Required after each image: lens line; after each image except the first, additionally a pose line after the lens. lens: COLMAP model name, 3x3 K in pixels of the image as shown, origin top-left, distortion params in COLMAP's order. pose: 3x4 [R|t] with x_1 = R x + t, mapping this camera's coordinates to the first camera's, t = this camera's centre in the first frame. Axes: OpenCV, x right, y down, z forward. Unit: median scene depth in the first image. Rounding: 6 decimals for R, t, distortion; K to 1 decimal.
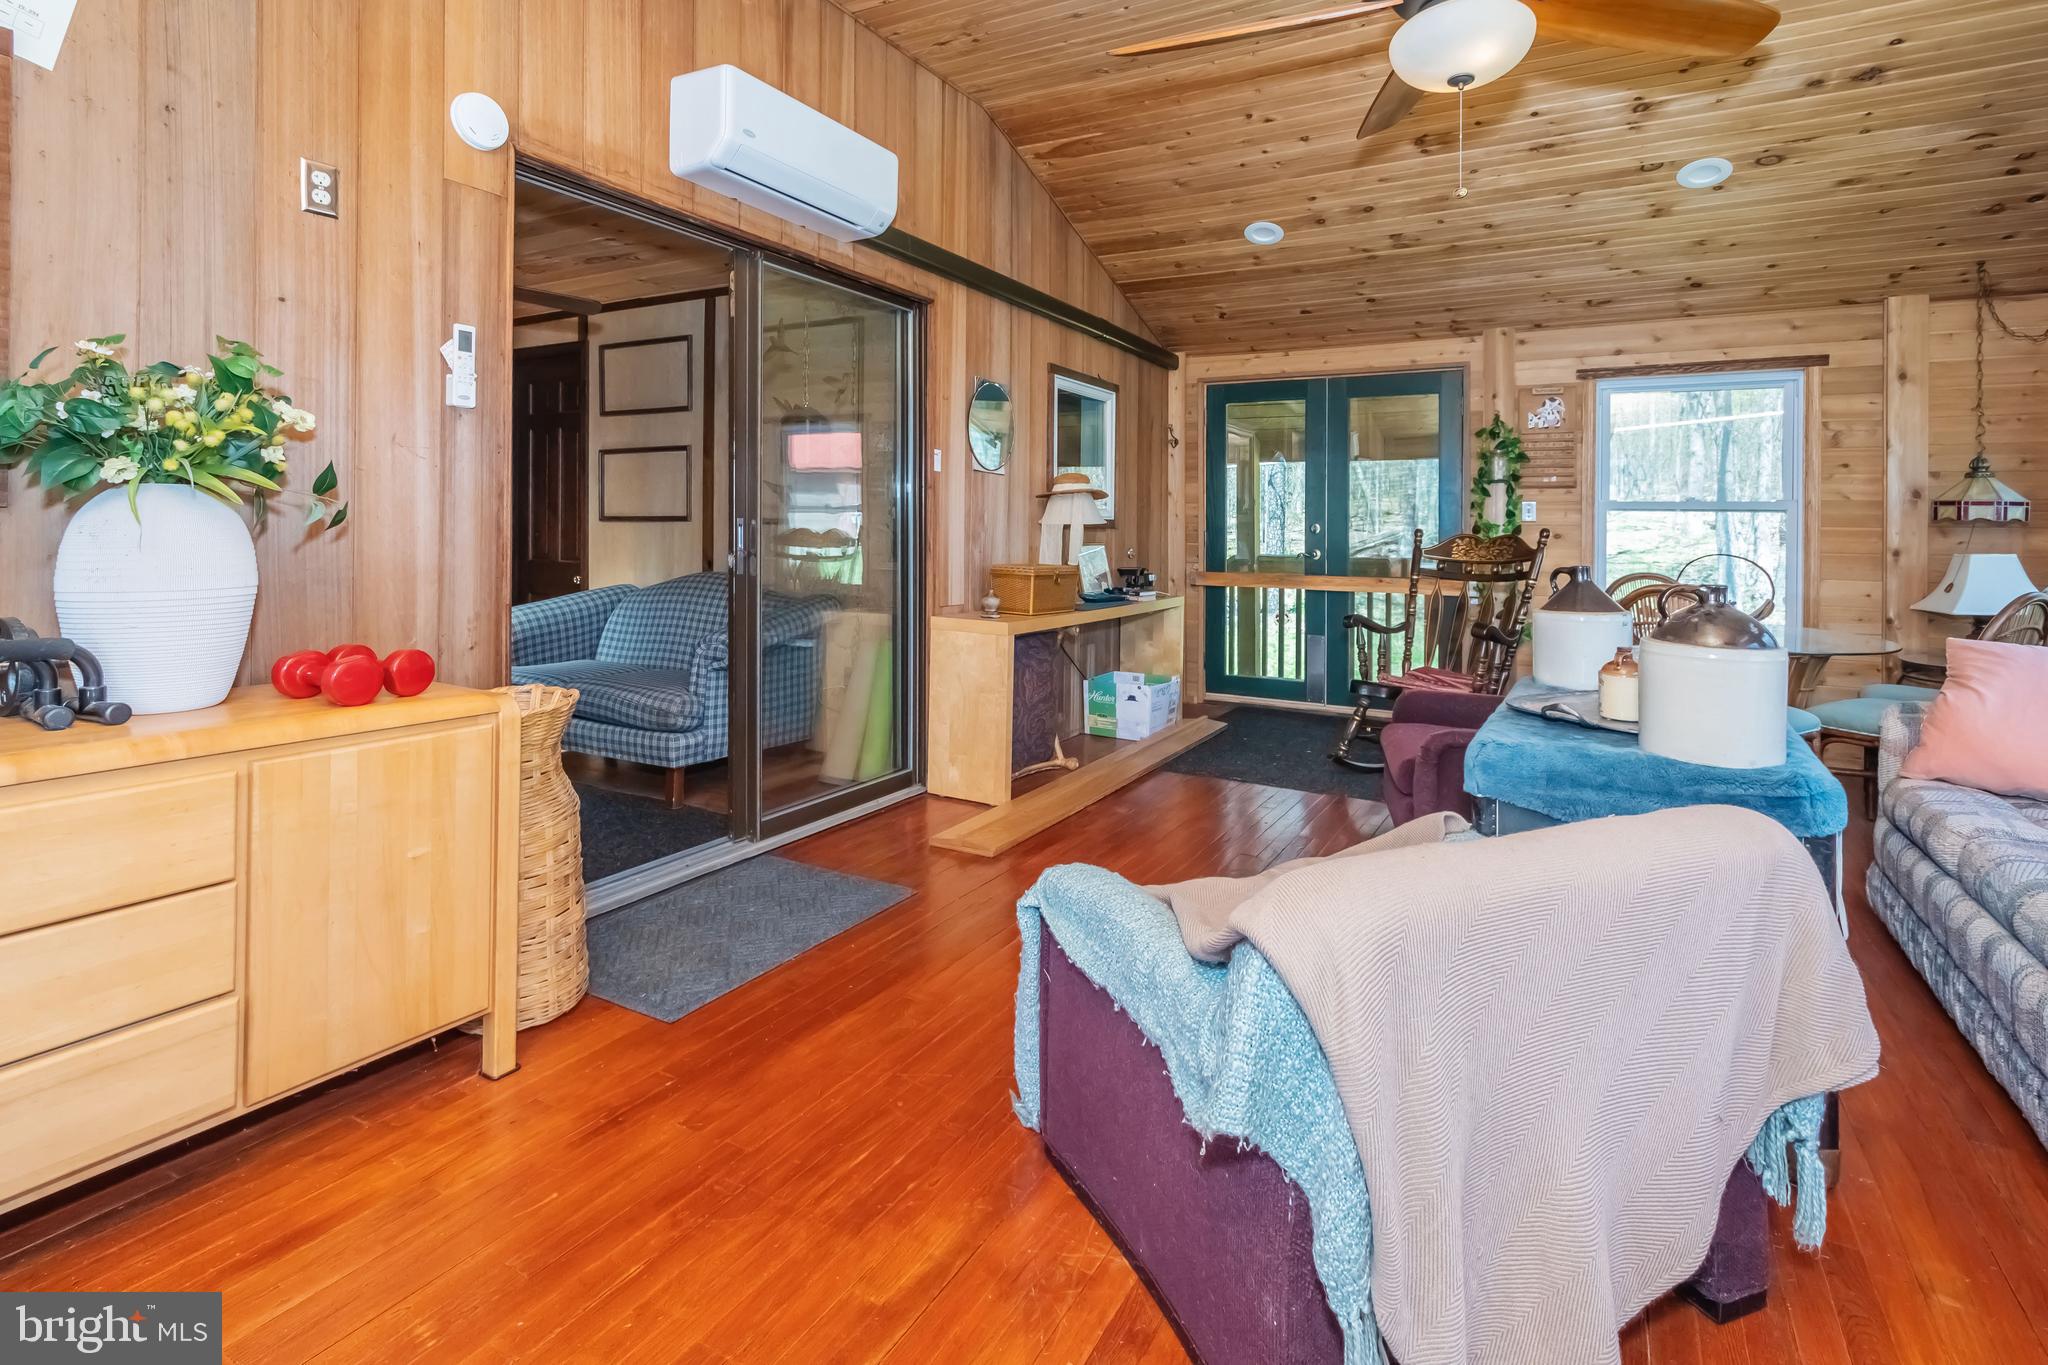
lens RADIAL K [[988.8, 0, 1028.5], [0, 988.8, 630.6], [0, 0, 1]] dist [0.000754, -0.000327]
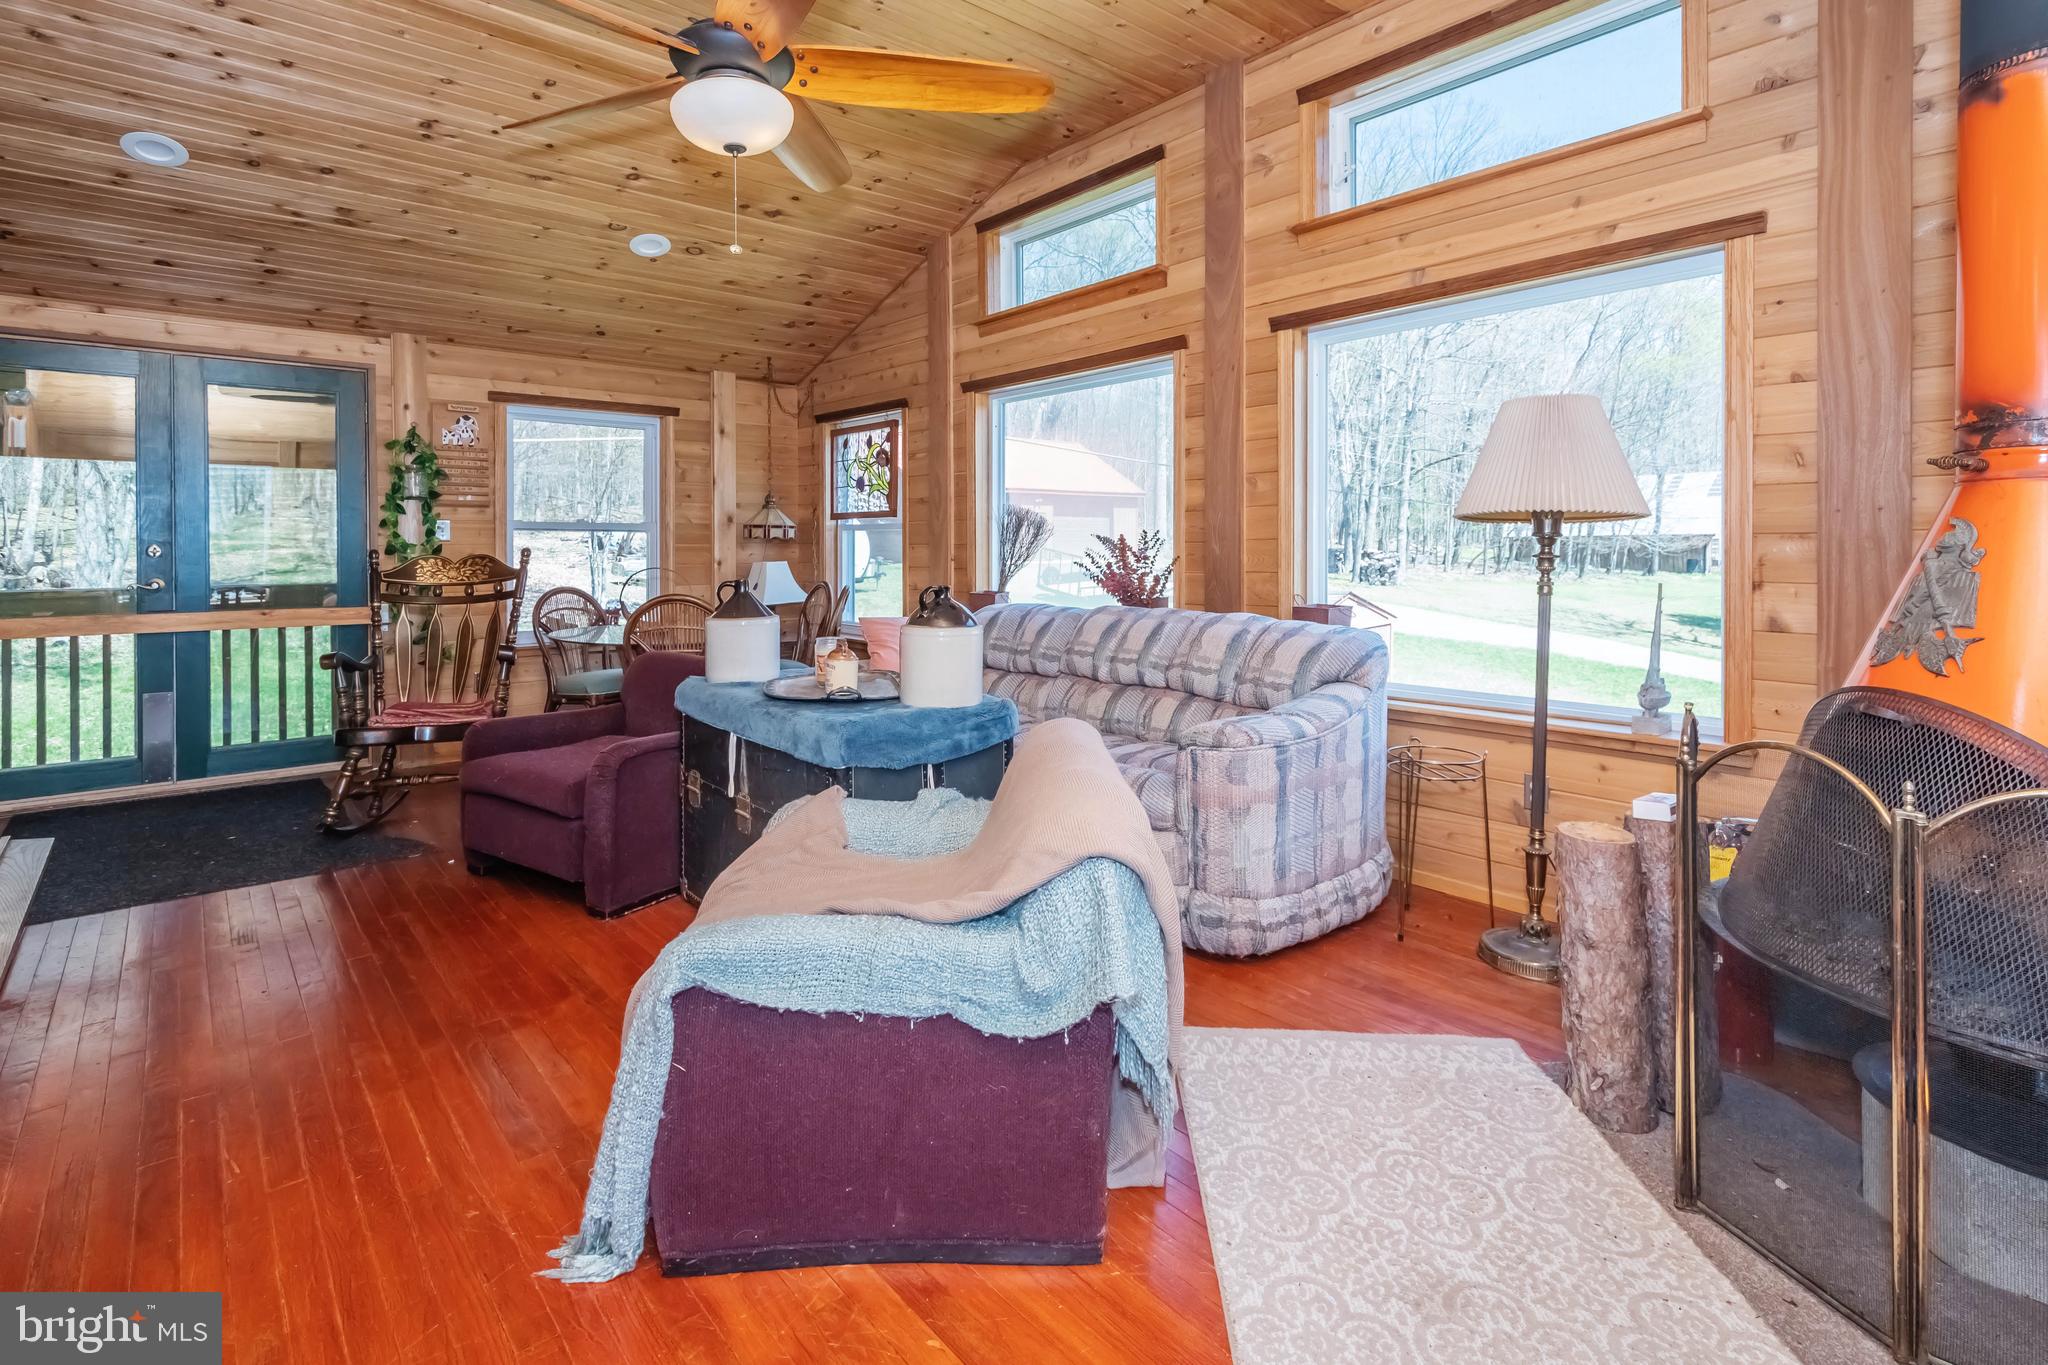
lens RADIAL K [[986.1, 0, 1024.0], [0, 986.1, 682.5], [0, 0, 1]] dist [-0.000872, -0.000265]
pose [[0.338897, -0.139377, 0.930442, -0.253155], [0.105269, 0.988373, 0.109712, -0.020990], [-0.934916, 0.060766, 0.349629, 0.152417]]
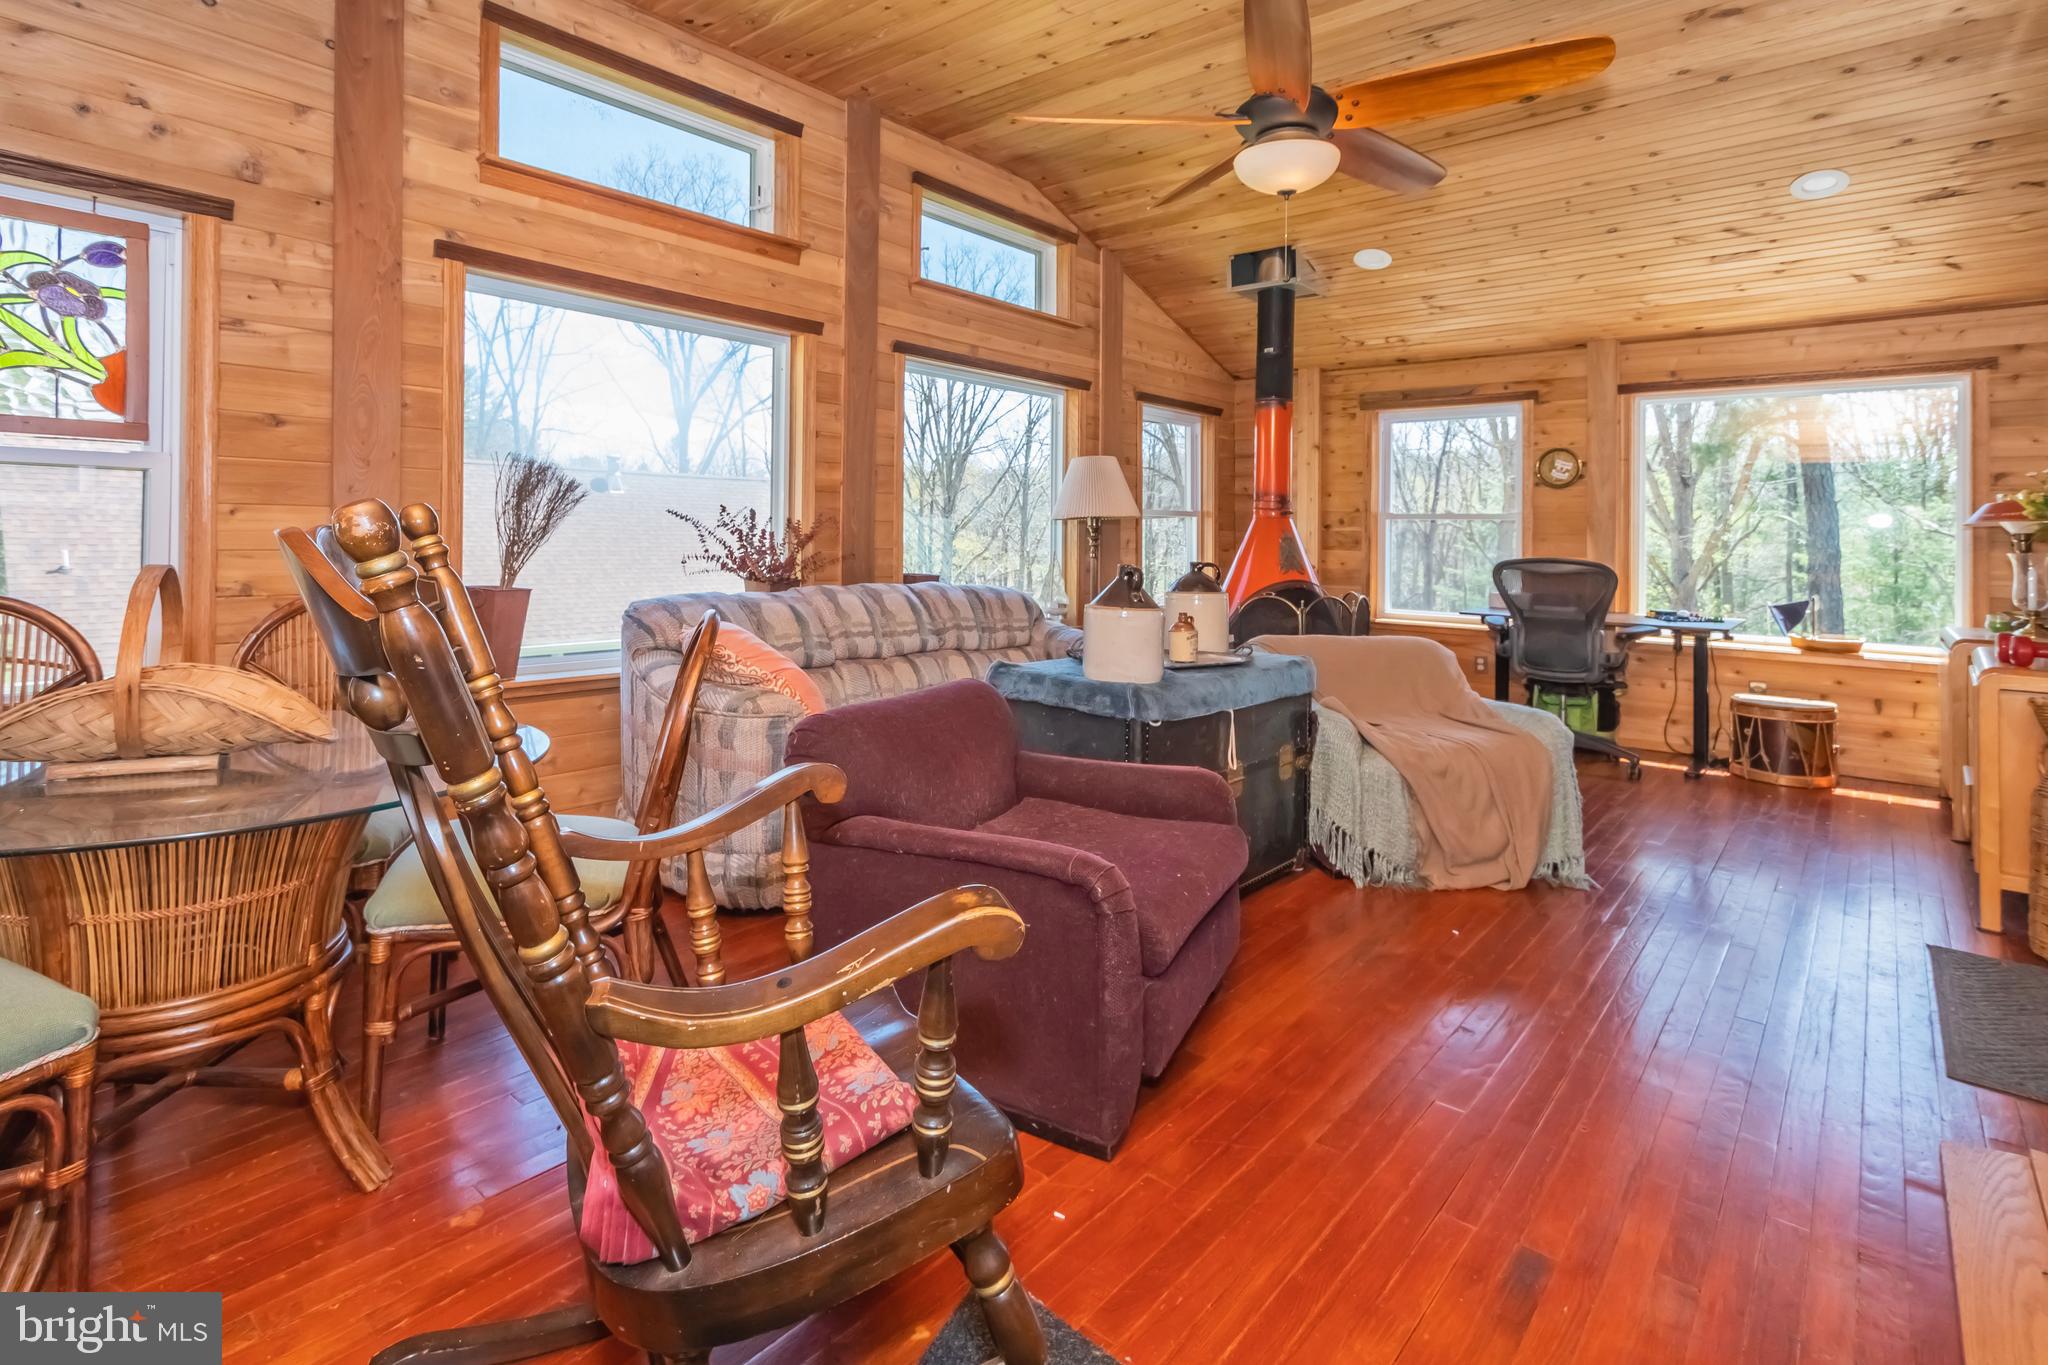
lens RADIAL K [[986.1, 0, 1024.0], [0, 986.1, 682.5], [0, 0, 1]] dist [-0.000872, -0.000265]
pose [[-0.981295, -0.059027, 0.183239, 0.251908], [-0.011818, 0.968508, 0.248702, -0.116239], [-0.192148, 0.241884, -0.951089, 1.164634]]
